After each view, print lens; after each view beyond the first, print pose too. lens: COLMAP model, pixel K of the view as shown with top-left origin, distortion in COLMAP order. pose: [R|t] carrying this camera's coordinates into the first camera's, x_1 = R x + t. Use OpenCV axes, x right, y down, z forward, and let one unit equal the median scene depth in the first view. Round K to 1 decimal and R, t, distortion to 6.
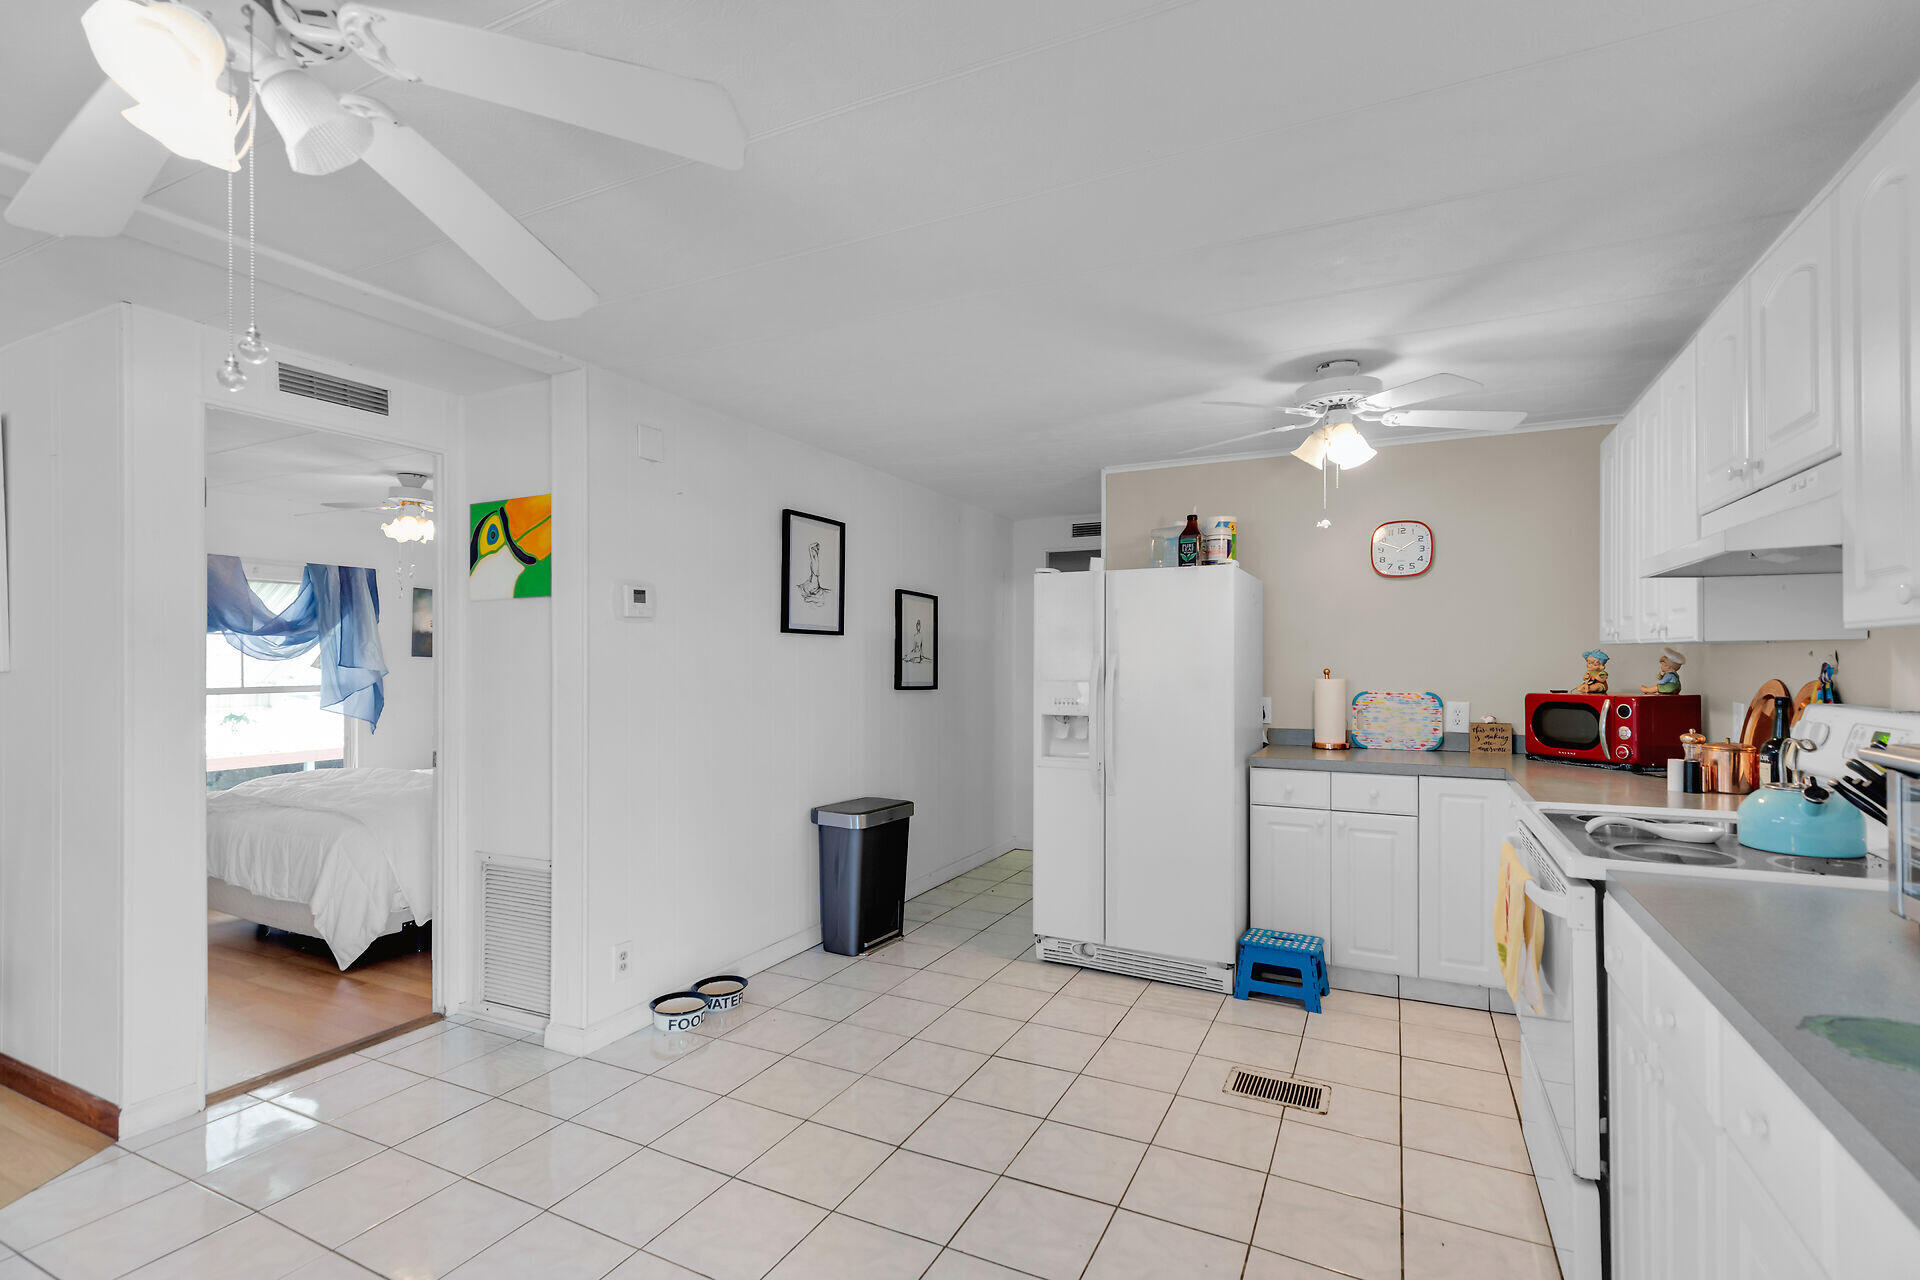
lens RADIAL K [[880.3, 0, 959.4], [0, 880.3, 659.8], [0, 0, 1]] dist [0.000302, -0.000269]
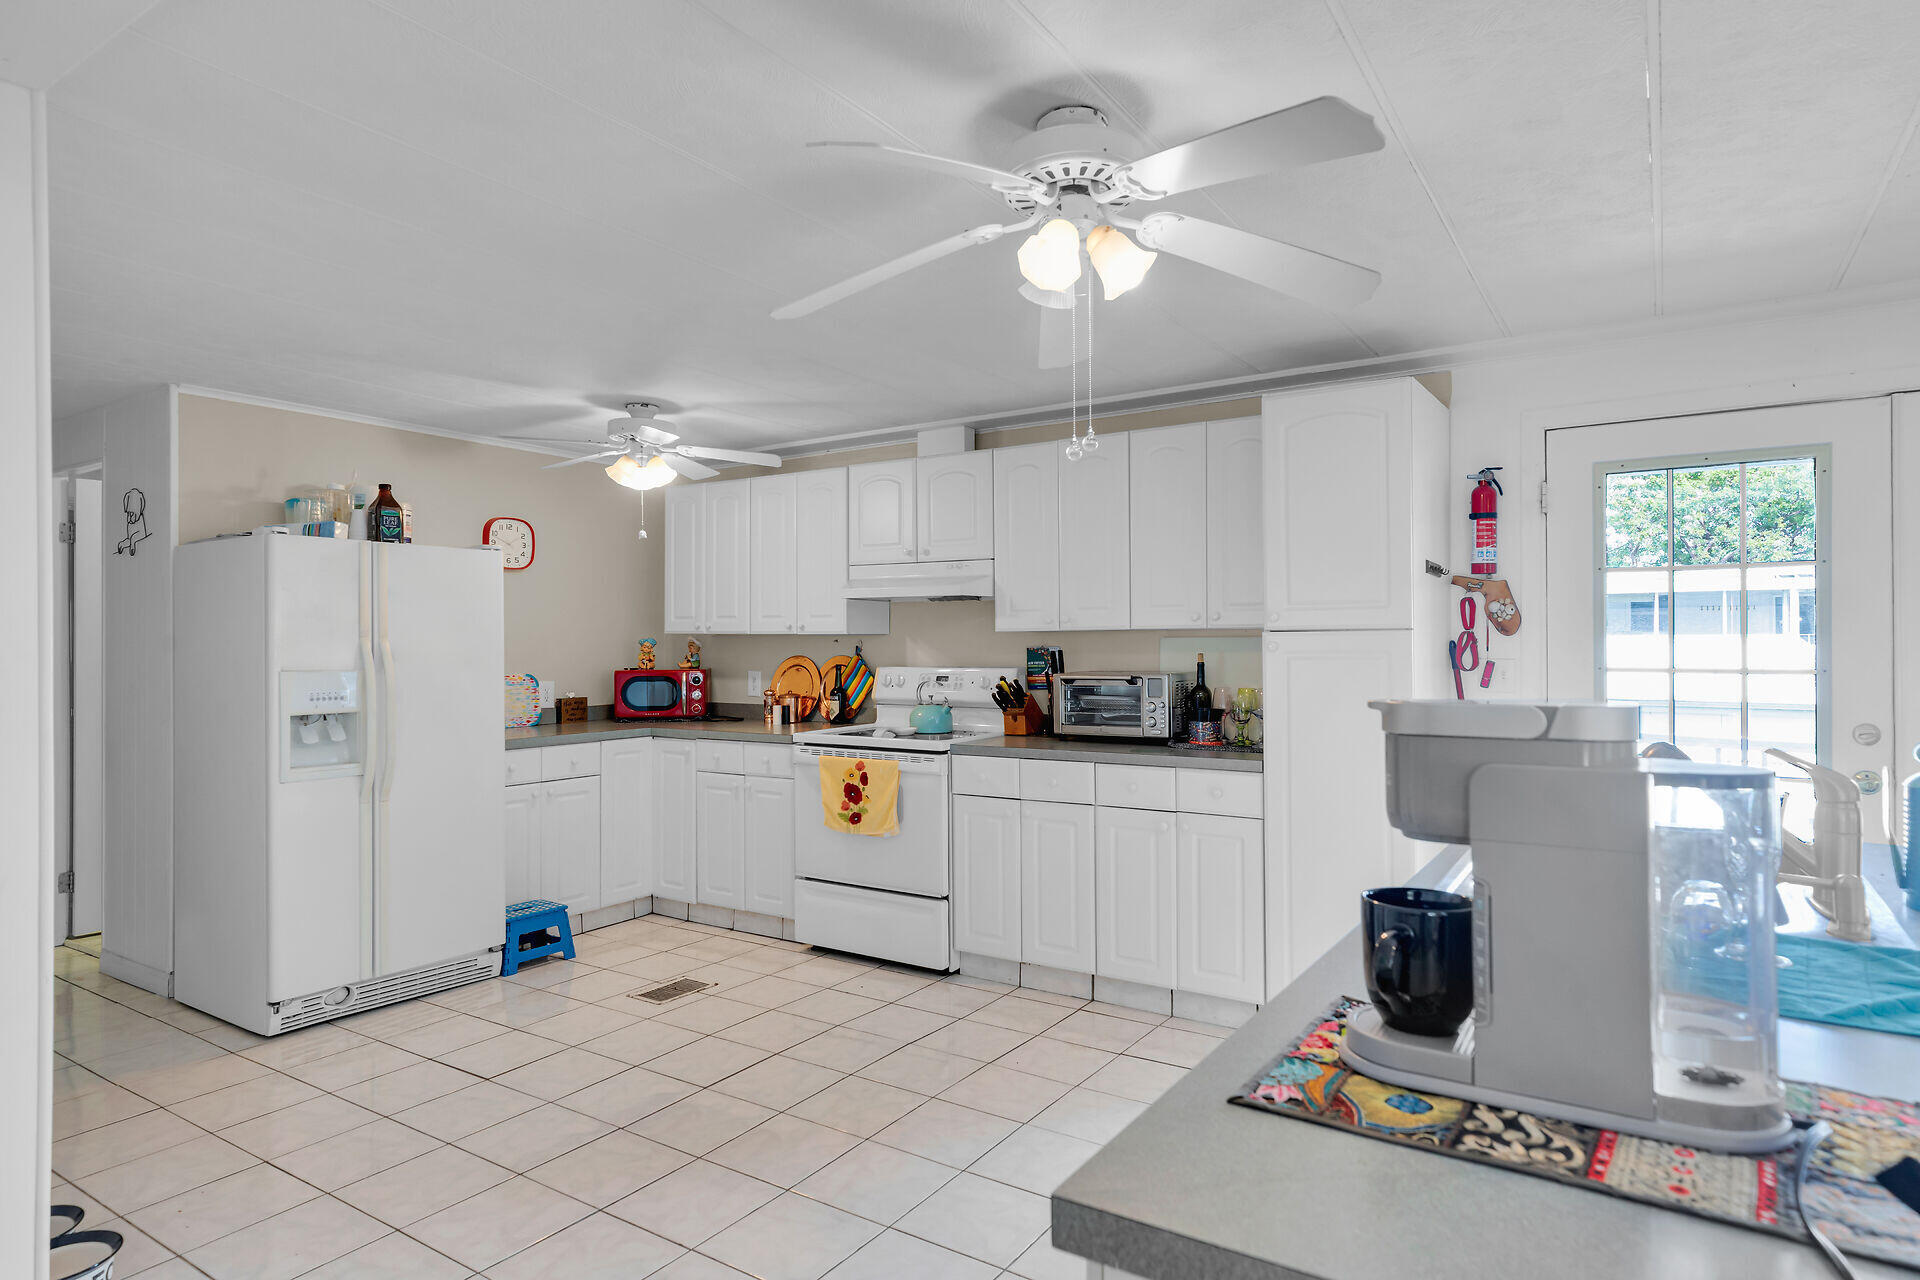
lens RADIAL K [[1068.8, 0, 985.5], [0, 1068.8, 641.7], [0, 0, 1]] dist [-0.000011, -0.000303]
pose [[0.100889, 0.002716, 0.994894, -0.794932], [0.002757, 0.999992, -0.003009, 0.001561], [-0.994894, 0.003046, 0.100881, 0.295256]]
